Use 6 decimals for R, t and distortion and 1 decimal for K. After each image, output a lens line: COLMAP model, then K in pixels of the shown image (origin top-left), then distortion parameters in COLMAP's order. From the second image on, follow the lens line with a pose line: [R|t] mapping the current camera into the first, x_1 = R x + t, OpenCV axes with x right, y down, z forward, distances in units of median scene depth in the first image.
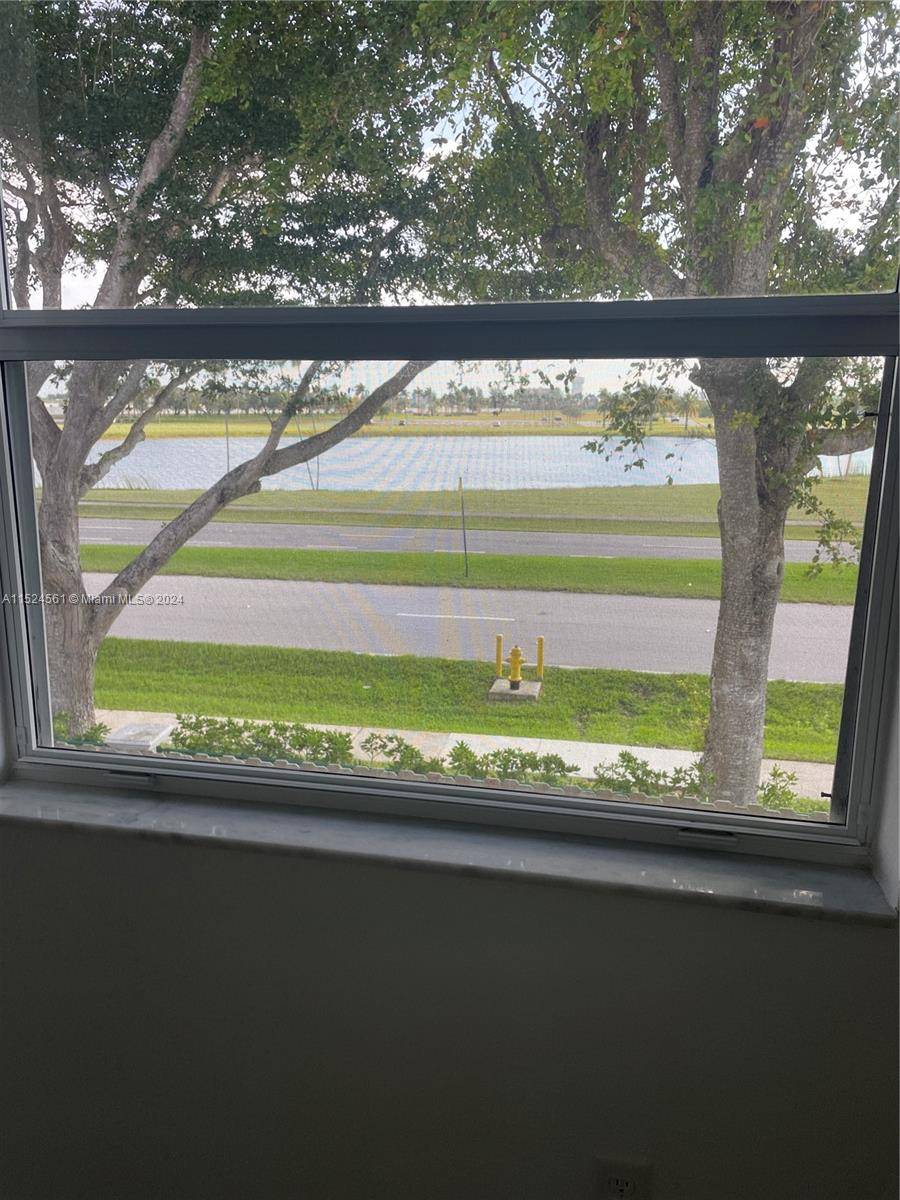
lens RADIAL K [[913.6, 0, 452.9], [0, 913.6, 600.6], [0, 0, 1]] dist [0.024985, -0.004741]
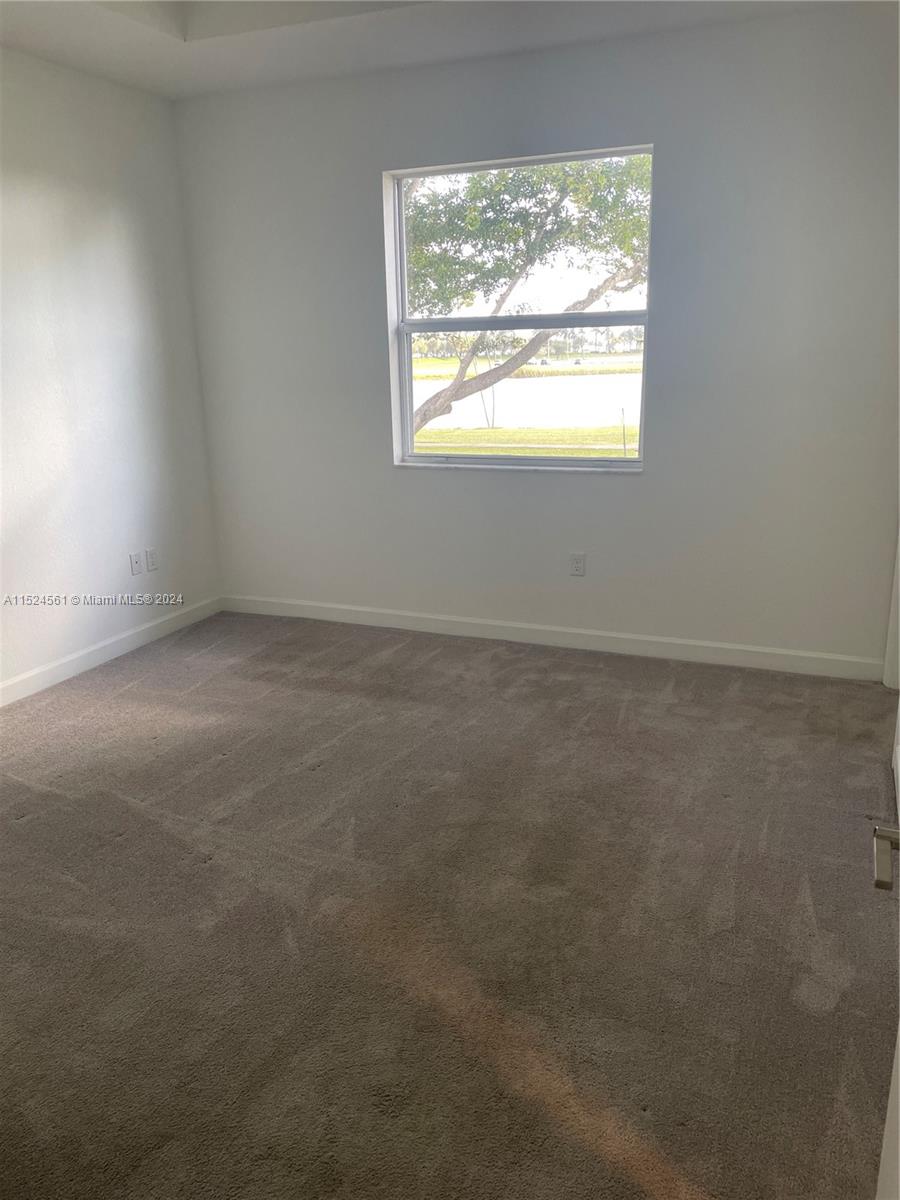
lens RADIAL K [[913.6, 0, 447.8], [0, 913.6, 601.8], [0, 0, 1]] dist [0.024985, -0.004741]
pose [[0.981118, 0.019943, -0.192380, 0.040832], [-0.007820, 0.997946, 0.063574, 0.061564], [0.193252, -0.060869, 0.979259, -0.281905]]
